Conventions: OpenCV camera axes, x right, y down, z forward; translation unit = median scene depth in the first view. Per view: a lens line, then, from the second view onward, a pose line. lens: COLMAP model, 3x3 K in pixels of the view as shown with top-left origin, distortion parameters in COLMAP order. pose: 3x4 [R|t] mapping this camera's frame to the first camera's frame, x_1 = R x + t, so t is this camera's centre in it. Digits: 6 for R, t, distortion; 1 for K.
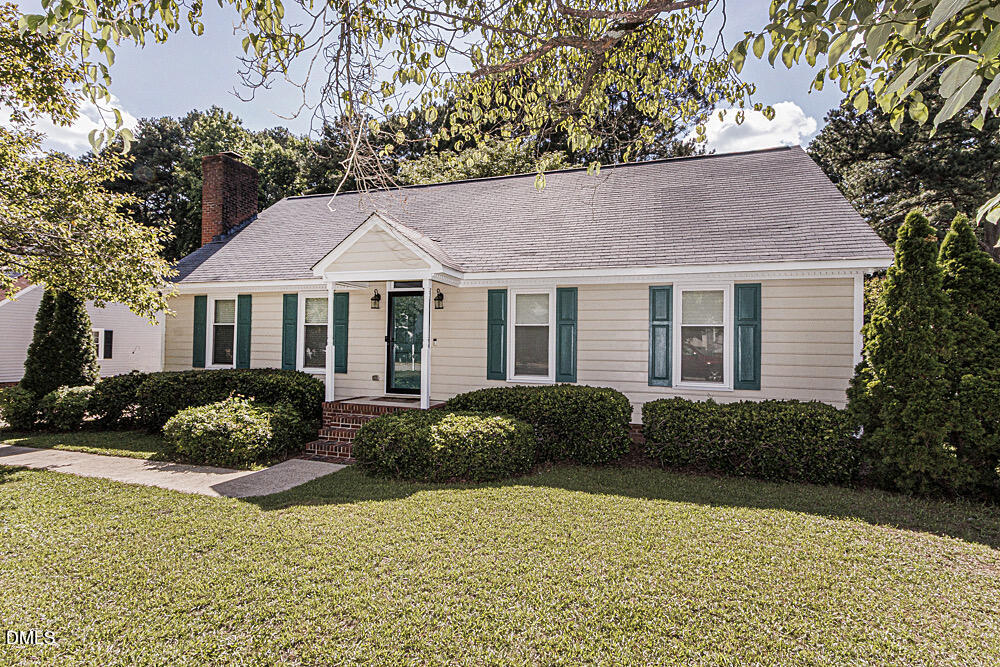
lens RADIAL K [[464.3, 0, 494.7], [0, 464.3, 336.1], [0, 0, 1]] dist [0.006009, 0.000269]
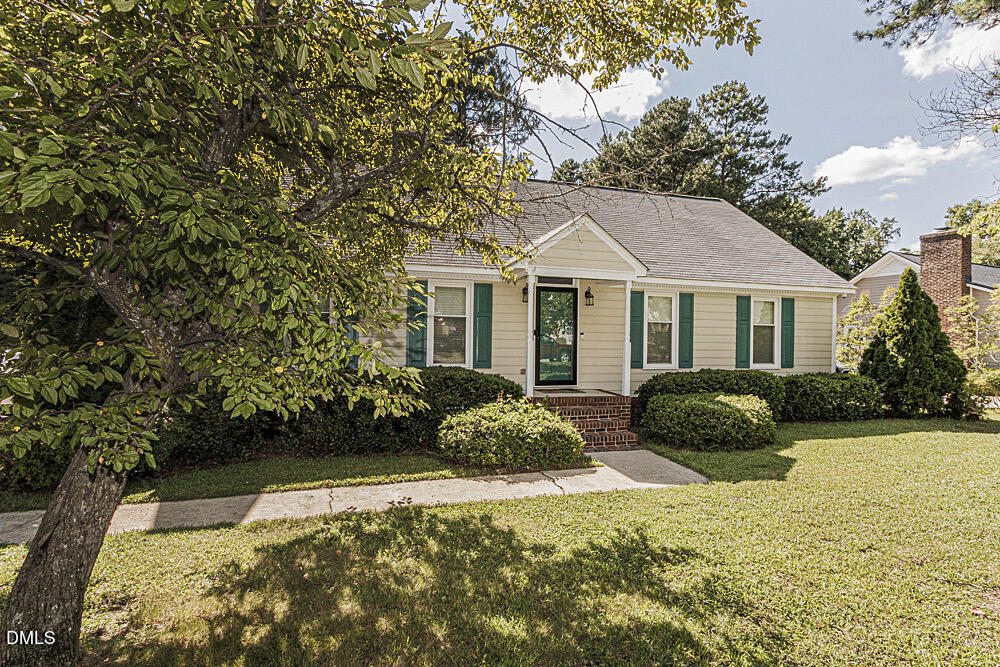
lens RADIAL K [[464.3, 0, 492.5], [0, 464.3, 331.5], [0, 0, 1]] dist [0.006009, 0.000269]
pose [[0.834140, 0.005875, 0.551521, -0.982850], [-0.011409, 0.999913, 0.006604, -0.002309], [-0.551434, -0.011801, 0.834135, 0.234626]]
